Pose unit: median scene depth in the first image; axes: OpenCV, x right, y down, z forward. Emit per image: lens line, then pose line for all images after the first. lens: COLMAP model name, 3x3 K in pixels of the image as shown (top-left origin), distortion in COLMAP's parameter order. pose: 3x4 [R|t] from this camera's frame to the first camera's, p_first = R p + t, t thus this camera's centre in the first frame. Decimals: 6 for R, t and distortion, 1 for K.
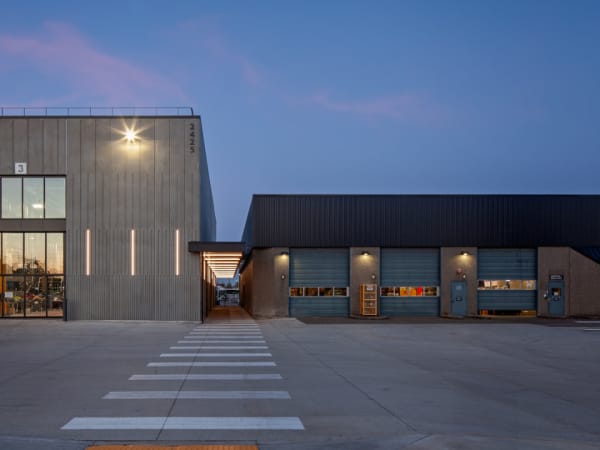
lens RADIAL K [[526.1, 0, 300.0], [0, 526.1, 160.3], [0, 0, 1]] dist [-0.005572, -0.000574]
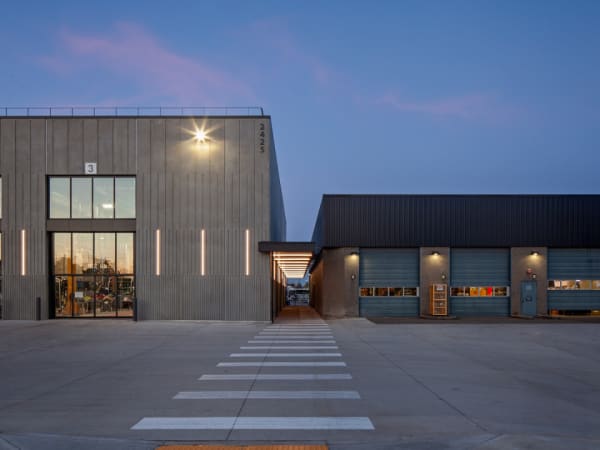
lens RADIAL K [[526.1, 0, 300.0], [0, 526.1, 160.3], [0, 0, 1]] dist [-0.005572, -0.000574]
pose [[0.999998, -0.000143, -0.002164, -0.130945], [0.000143, 1.000000, -0.000298, 0.000331], [0.002164, 0.000297, 0.999998, -0.000114]]
